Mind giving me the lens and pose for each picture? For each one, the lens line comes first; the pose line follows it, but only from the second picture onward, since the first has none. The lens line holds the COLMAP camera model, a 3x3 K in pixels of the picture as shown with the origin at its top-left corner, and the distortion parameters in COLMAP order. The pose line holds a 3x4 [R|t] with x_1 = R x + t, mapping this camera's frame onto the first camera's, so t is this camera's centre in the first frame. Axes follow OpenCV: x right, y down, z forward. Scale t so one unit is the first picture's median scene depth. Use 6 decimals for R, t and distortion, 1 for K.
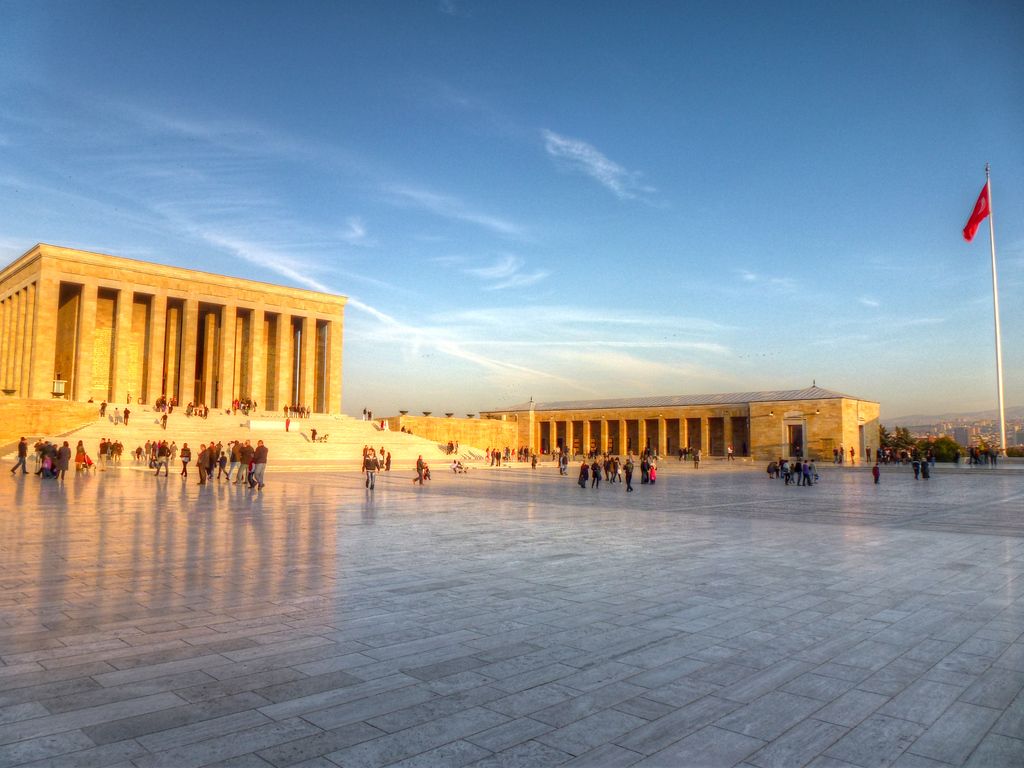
lens RADIAL K [[736.7, 0, 512.0], [0, 736.7, 384.0], [0, 0, 1]] dist [-0.052338, 0.005116]
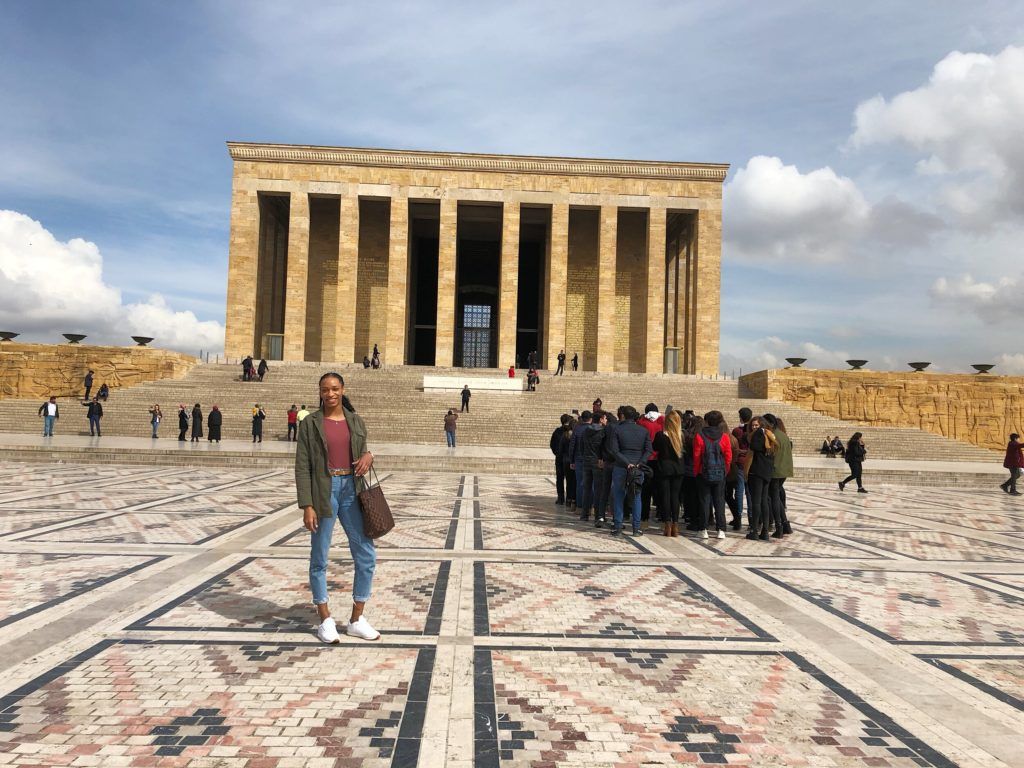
lens RADIAL K [[824.2, 0, 512.0], [0, 824.2, 384.0], [0, 0, 1]] dist [0.073301, -0.134210]
pose [[0.724956, -0.030579, -0.688116, 0.094093], [0.037095, 0.999298, -0.005327, 0.051231], [0.687795, -0.021664, 0.725581, 0.499488]]
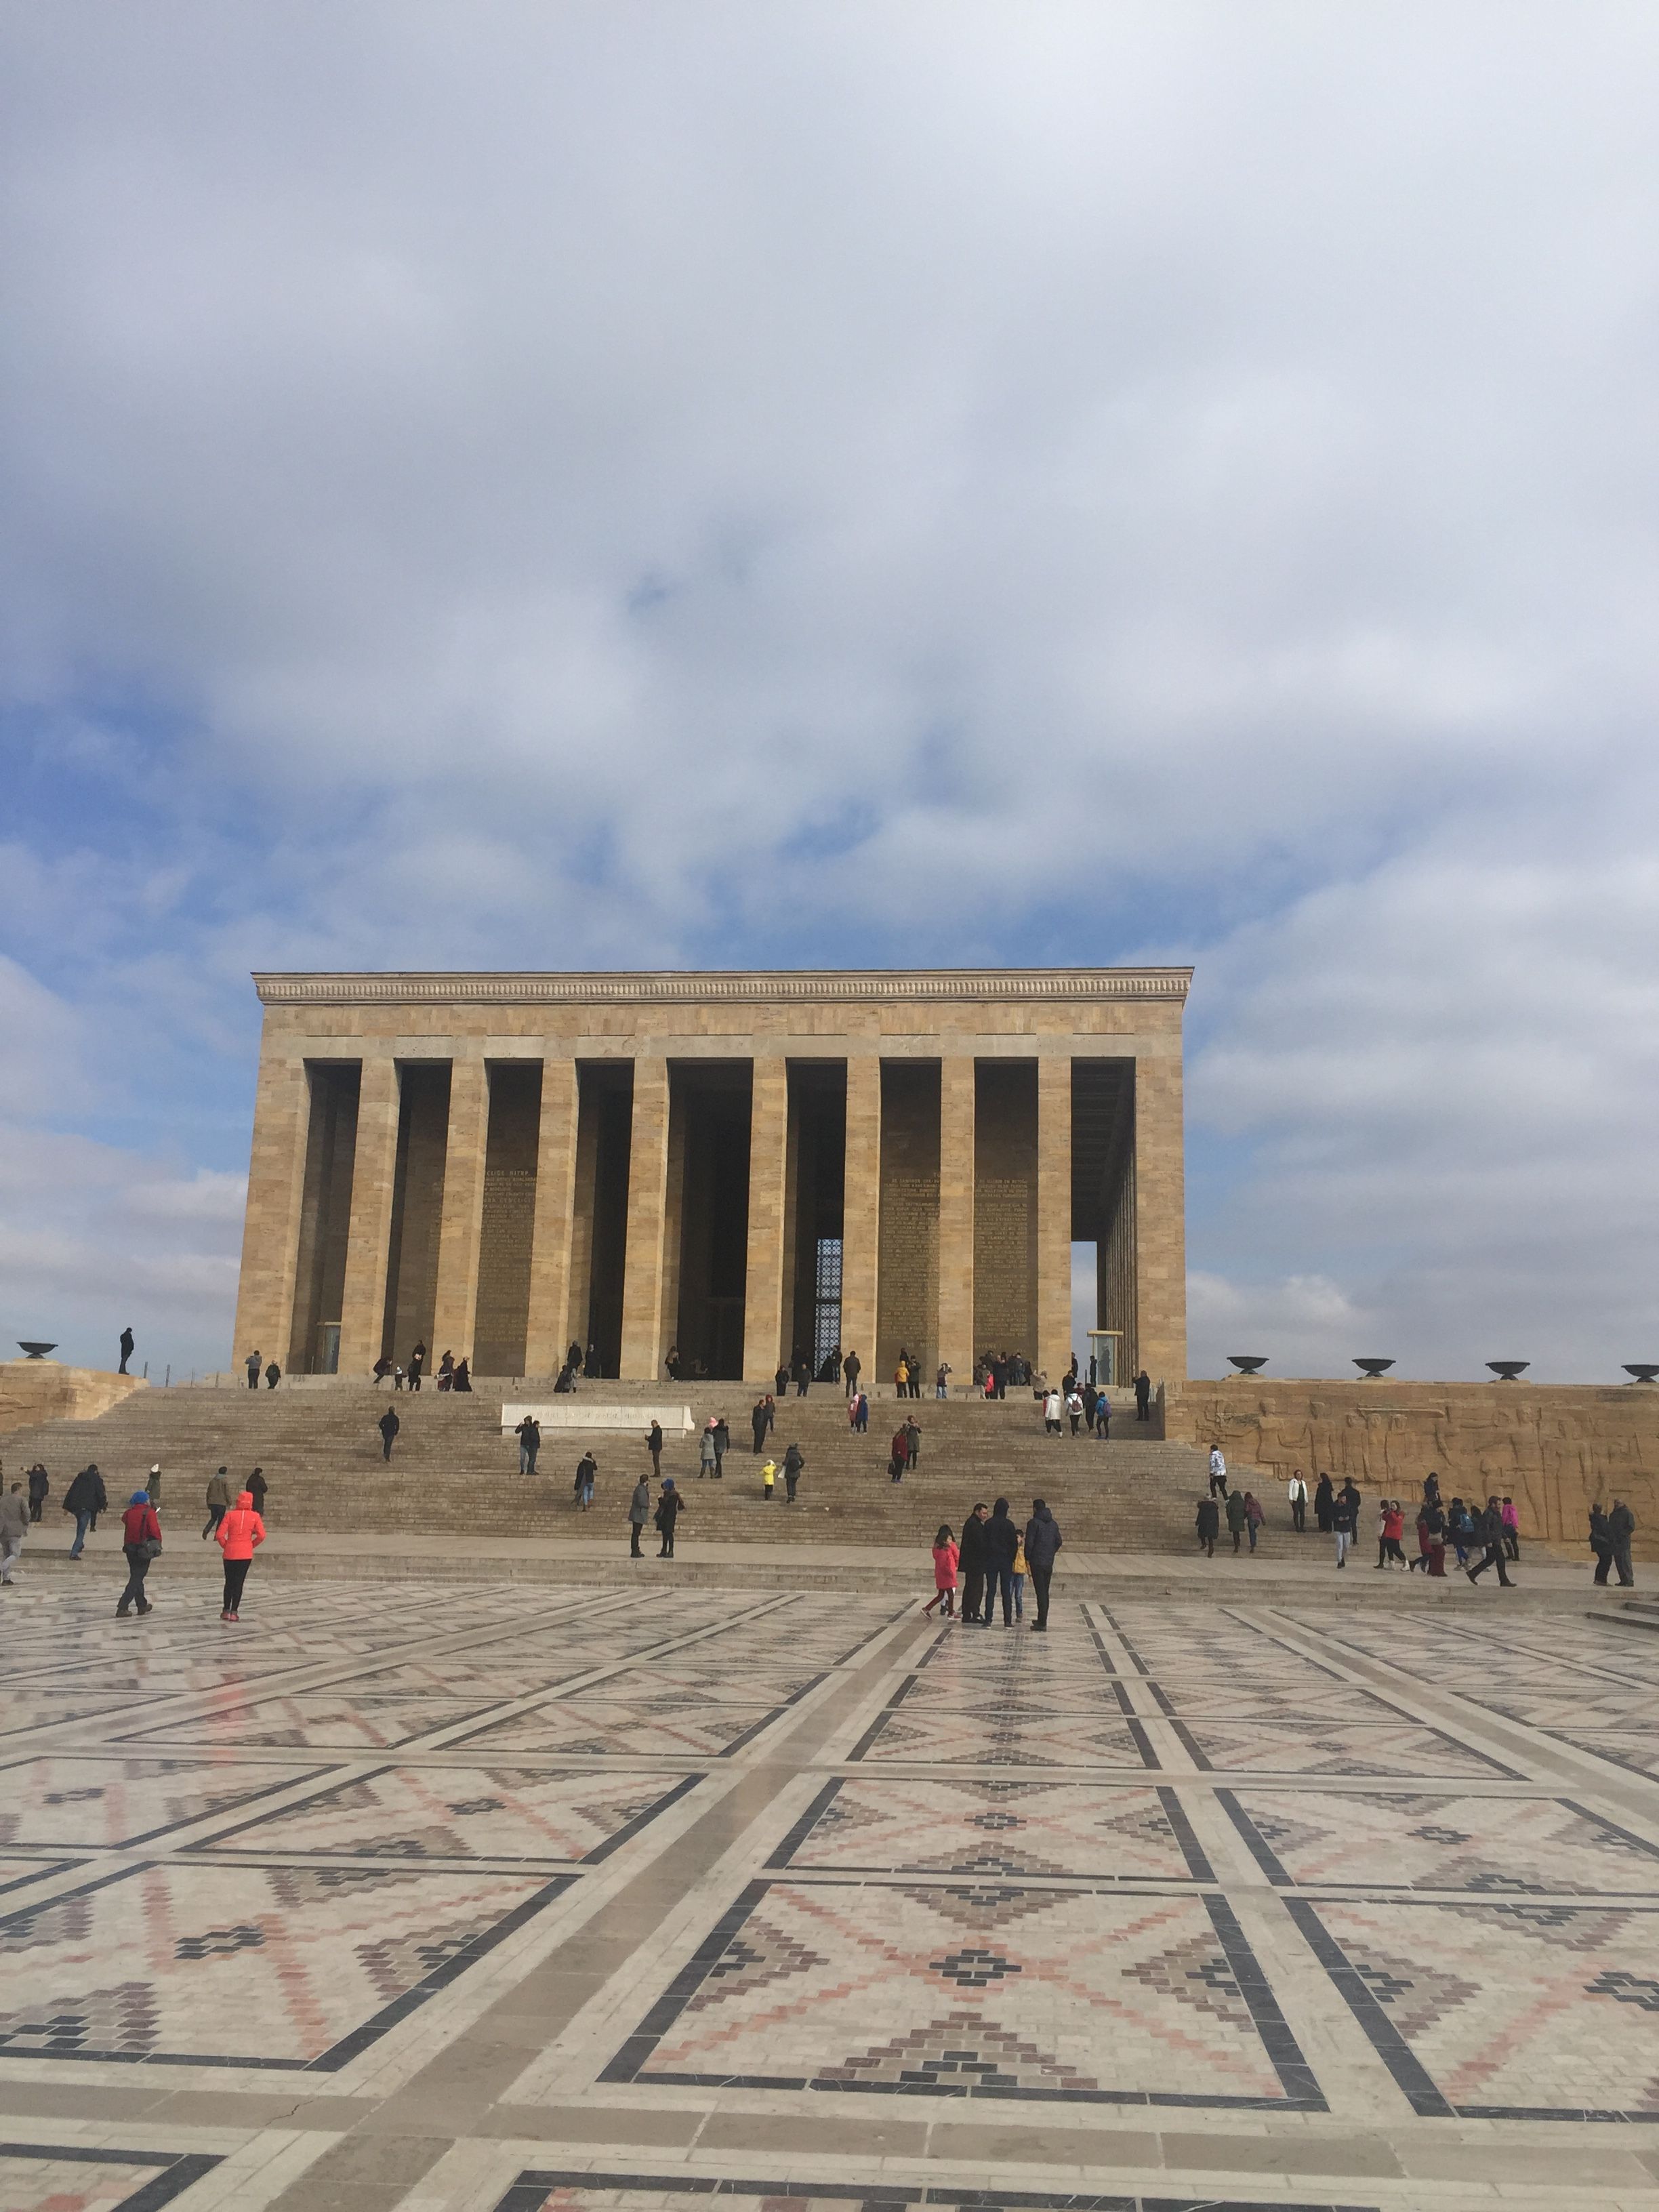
lens RADIAL K [[1881.9, 0, 829.5], [0, 1881.9, 1106.0], [0, 0, 1]] dist [0.059924, -0.010250]
pose [[0.613212, -0.160377, -0.773467, 0.275158], [0.050935, 0.985163, -0.163890, 0.052051], [0.788275, 0.061102, 0.612282, 0.525162]]
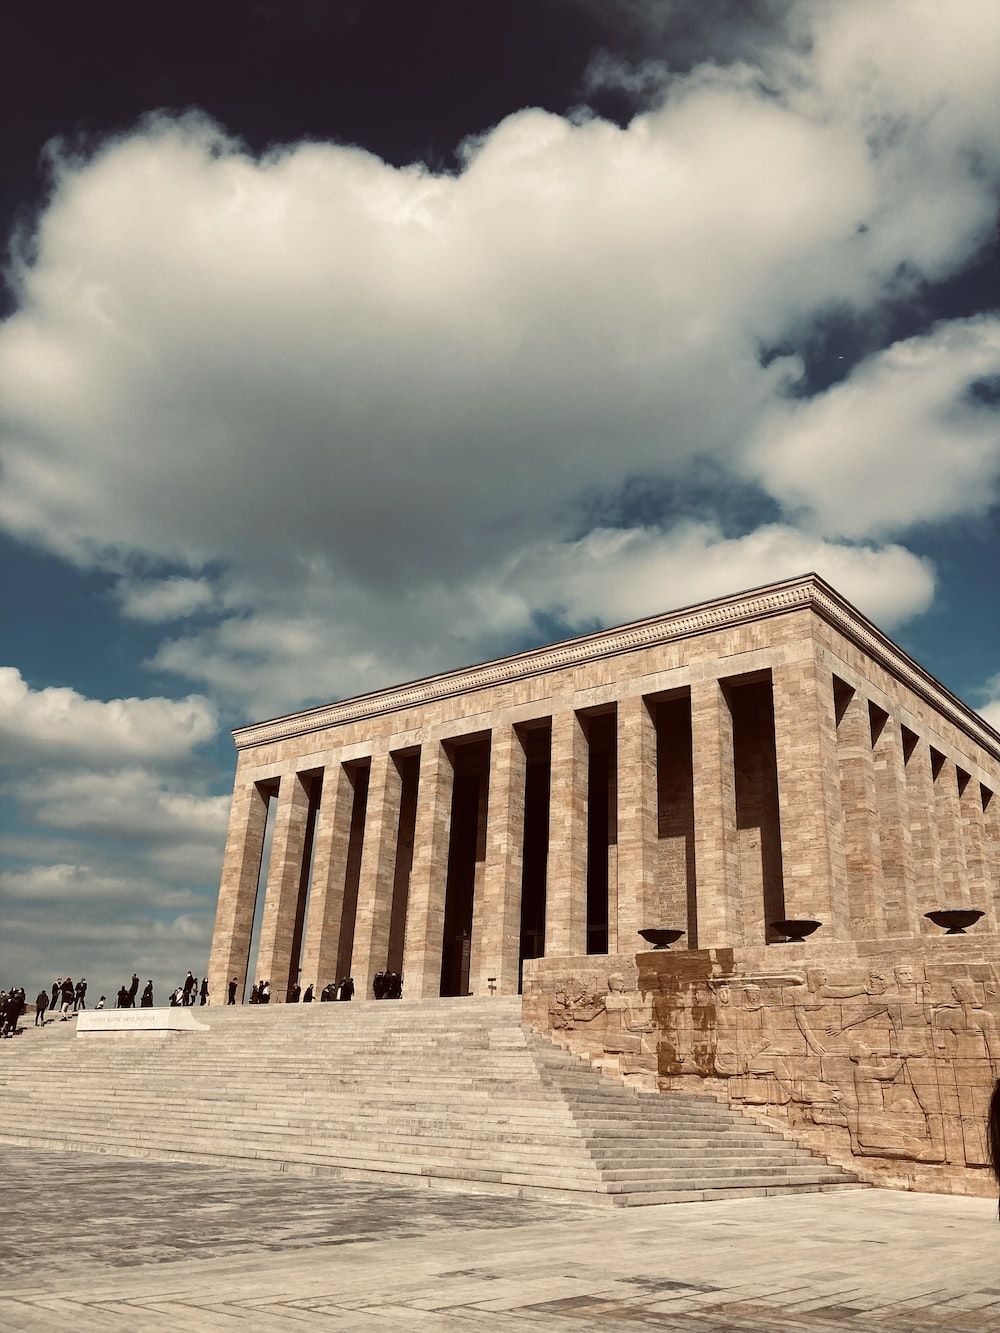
lens RADIAL K [[1081.5, 0, 500.0], [0, 1081.5, 666.5], [0, 0, 1]] dist [0.159546, -0.344916]
pose [[0.082014, -0.375799, -0.923065, 0.179241], [0.044448, 0.926643, -0.373307, 0.085578], [0.995640, -0.010412, 0.092702, 0.963294]]
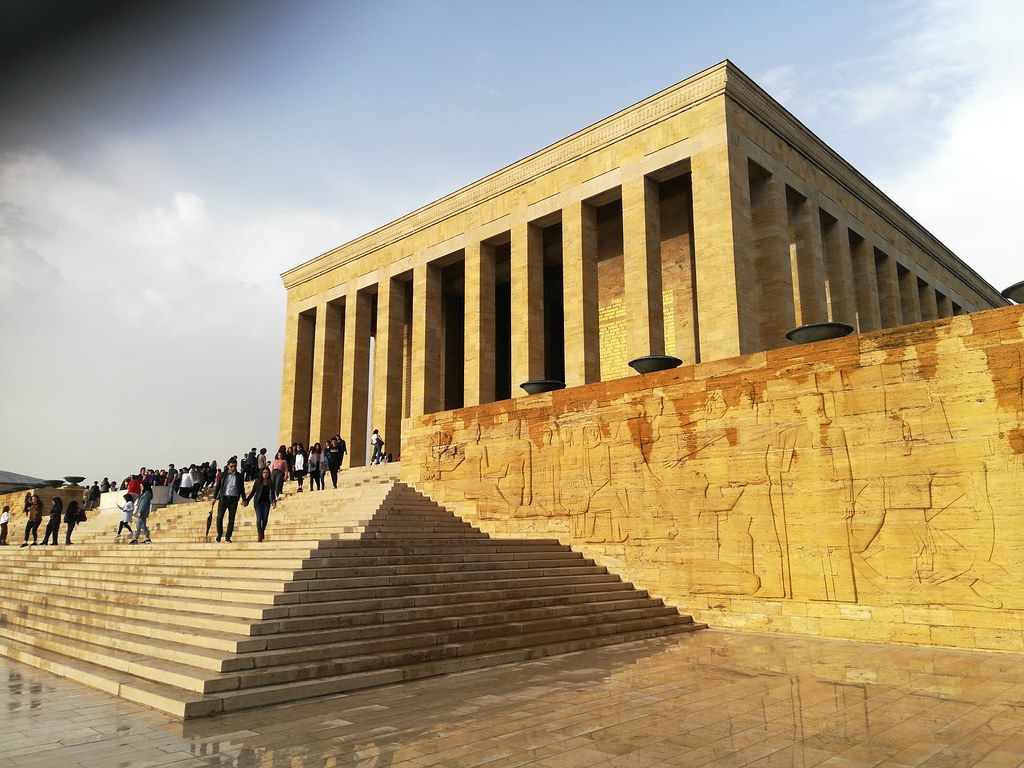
lens RADIAL K [[767.1, 0, 500.6], [0, 767.1, 382.6], [0, 0, 1]] dist [0.053323, -0.050339]
pose [[-0.022070, -0.212586, -0.976893, 0.078867], [0.089543, 0.972784, -0.213715, 0.087373], [0.995738, -0.092190, -0.002433, 1.031384]]
